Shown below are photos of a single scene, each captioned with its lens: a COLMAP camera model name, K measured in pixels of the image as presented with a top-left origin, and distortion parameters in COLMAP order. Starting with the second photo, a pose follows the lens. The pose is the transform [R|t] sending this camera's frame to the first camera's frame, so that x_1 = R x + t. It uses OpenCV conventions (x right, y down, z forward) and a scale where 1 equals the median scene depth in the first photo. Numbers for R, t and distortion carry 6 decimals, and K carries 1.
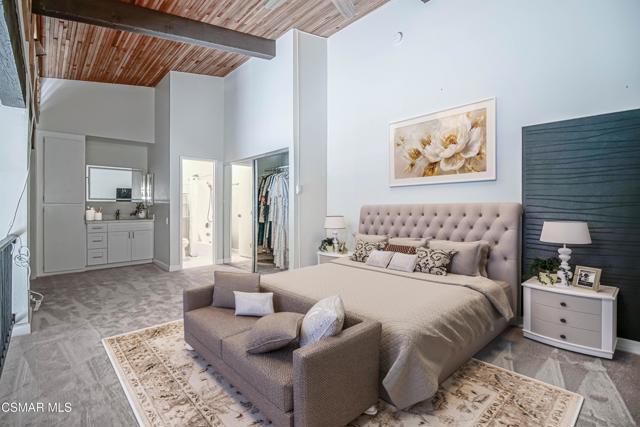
lens RADIAL K [[289.5, 0, 320.0], [0, 289.5, 213.5], [0, 0, 1]] dist [-0.000092, 0.000030]
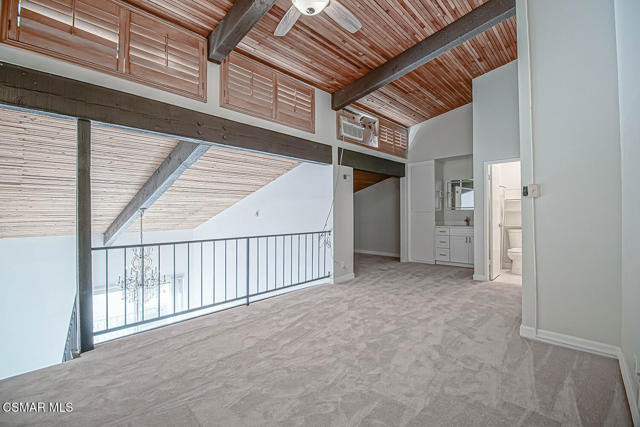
lens RADIAL K [[289.5, 0, 320.0], [0, 289.5, 213.5], [0, 0, 1]] dist [-0.000092, 0.000030]
pose [[0.062897, -0.007881, -0.997989, 0.516289], [-0.007993, 0.999933, -0.008401, -0.016400], [0.997988, 0.008505, 0.062830, 0.474662]]
